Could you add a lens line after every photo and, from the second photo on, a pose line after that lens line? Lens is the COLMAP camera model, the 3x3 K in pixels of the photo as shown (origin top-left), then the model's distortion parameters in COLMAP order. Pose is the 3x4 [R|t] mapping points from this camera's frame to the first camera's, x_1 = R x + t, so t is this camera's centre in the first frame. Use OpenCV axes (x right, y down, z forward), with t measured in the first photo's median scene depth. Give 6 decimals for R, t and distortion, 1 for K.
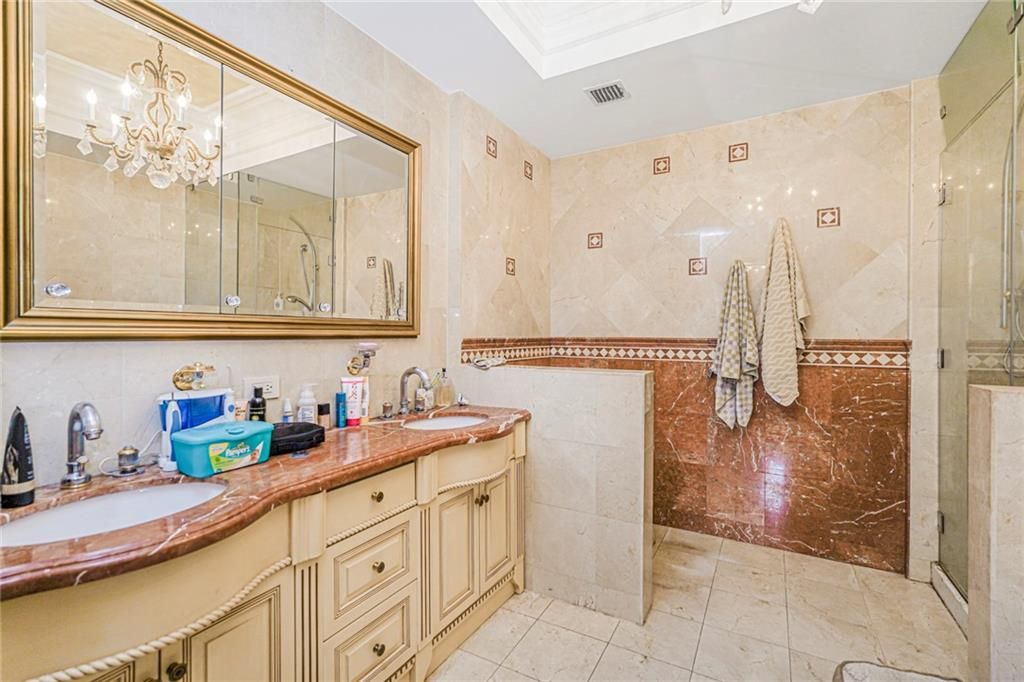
lens RADIAL K [[446.3, 0, 513.4], [0, 446.3, 340.5], [0, 0, 1]] dist [-0.000821, -0.000116]
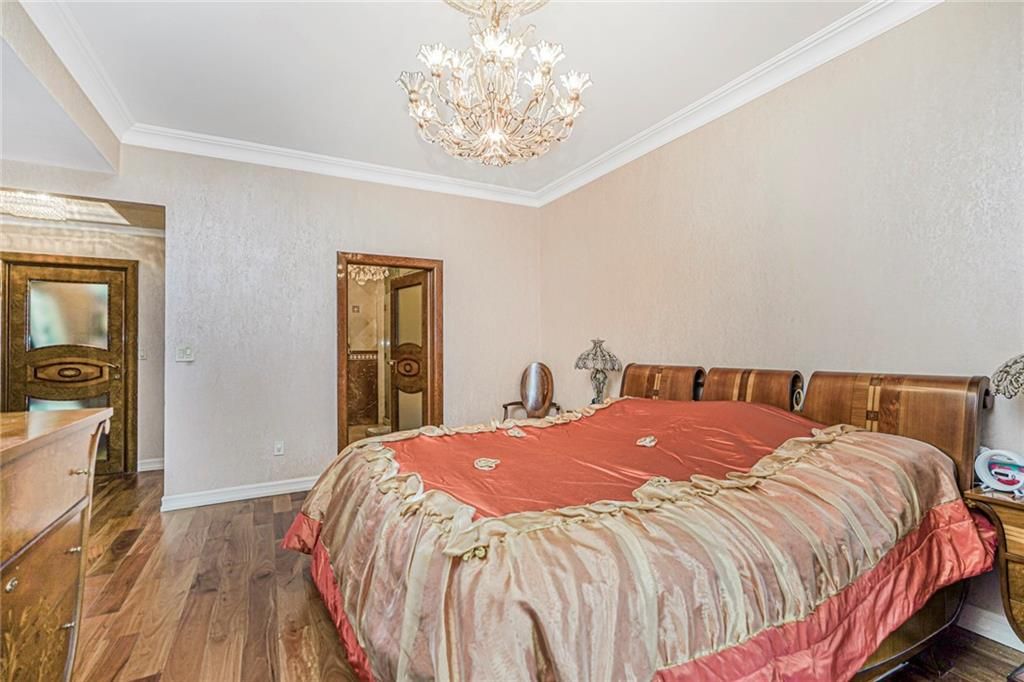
lens RADIAL K [[446.3, 0, 506.8], [0, 446.3, 344.8], [0, 0, 1]] dist [-0.000821, -0.000116]
pose [[0.535773, 0.000786, 0.844362, -1.245007], [0.006510, 0.999966, -0.005062, -0.018403], [-0.844337, 0.008209, 0.535749, -1.411700]]
